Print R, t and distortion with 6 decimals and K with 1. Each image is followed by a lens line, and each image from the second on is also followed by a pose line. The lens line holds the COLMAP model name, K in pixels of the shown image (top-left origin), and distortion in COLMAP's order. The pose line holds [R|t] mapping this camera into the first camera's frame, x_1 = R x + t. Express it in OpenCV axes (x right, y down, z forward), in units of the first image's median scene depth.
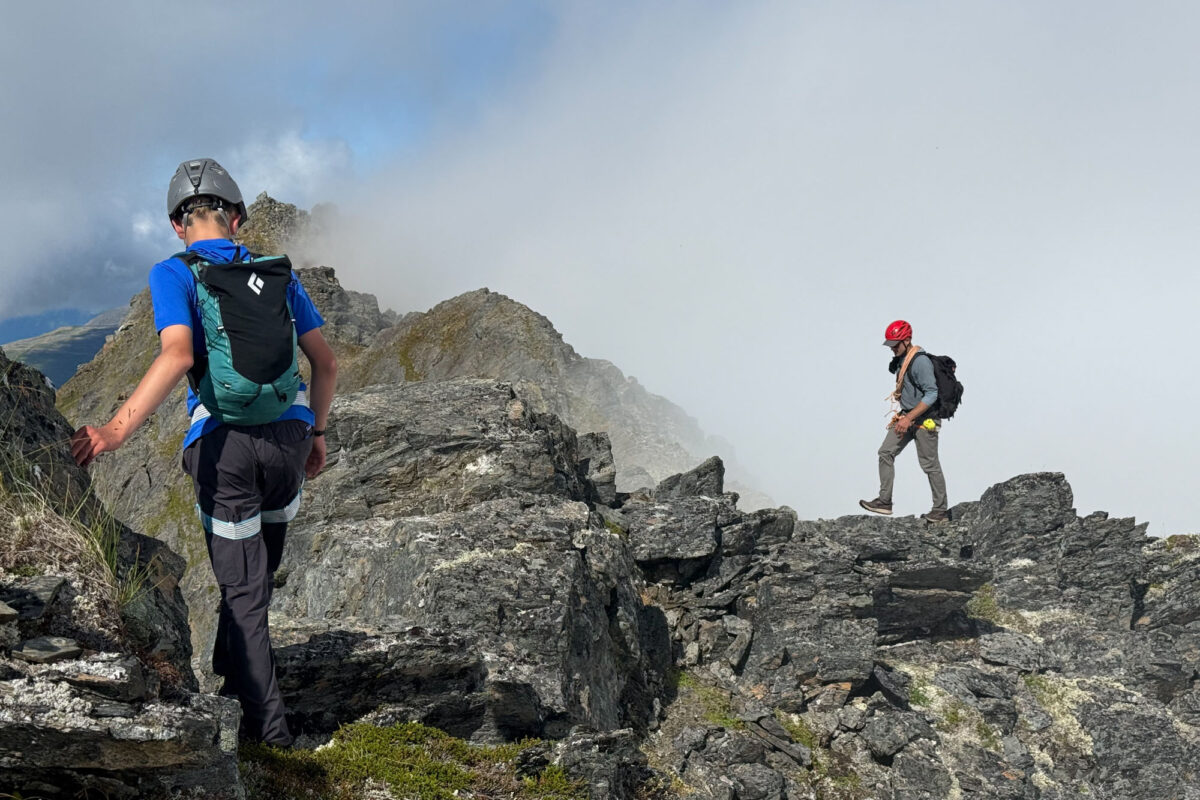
lens RADIAL K [[1695.8, 0, 600.0], [0, 1695.8, 400.0], [0, 0, 1]] dist [0.149247, -0.061186]
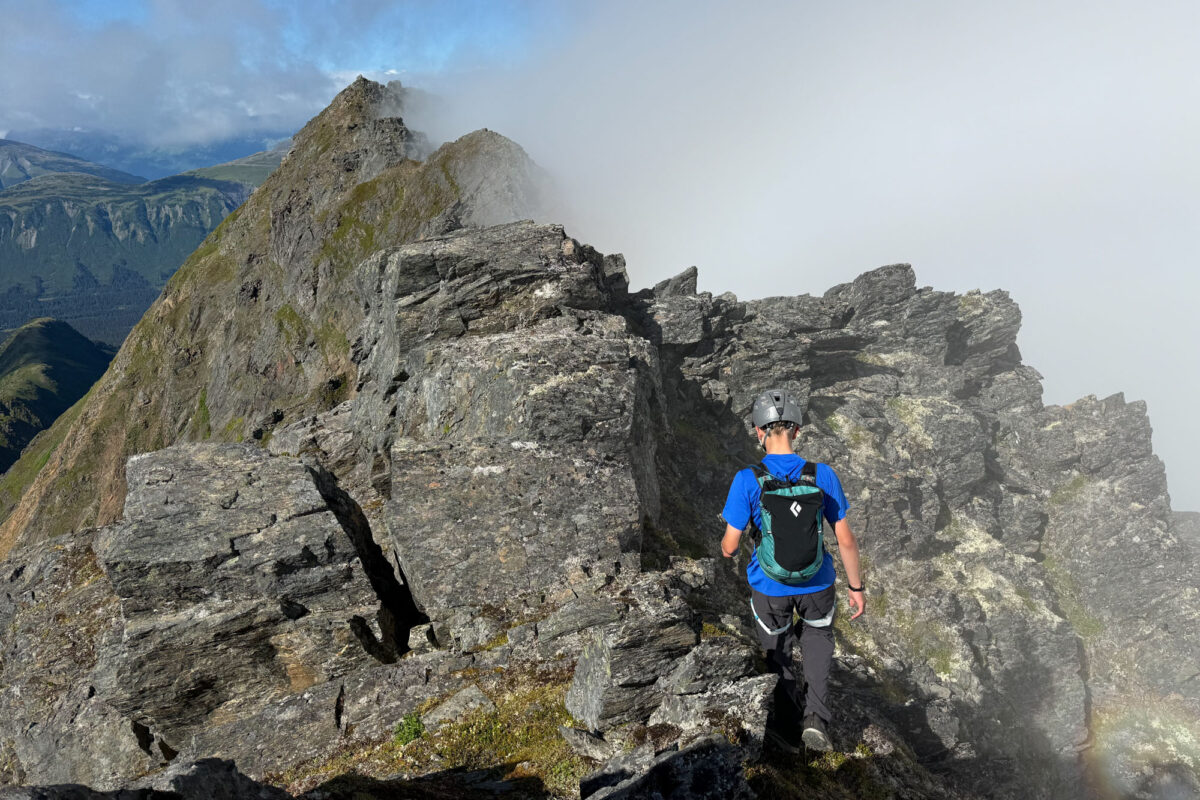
lens RADIAL K [[838.3, 0, 599.3], [0, 838.3, 362.7], [0, 0, 1]] dist [0.101397, -0.002362]
pose [[0.997648, -0.034162, 0.059419, -0.068699], [0.021150, 0.978067, 0.207214, -0.043305], [-0.065195, -0.205470, 0.976489, 0.326587]]
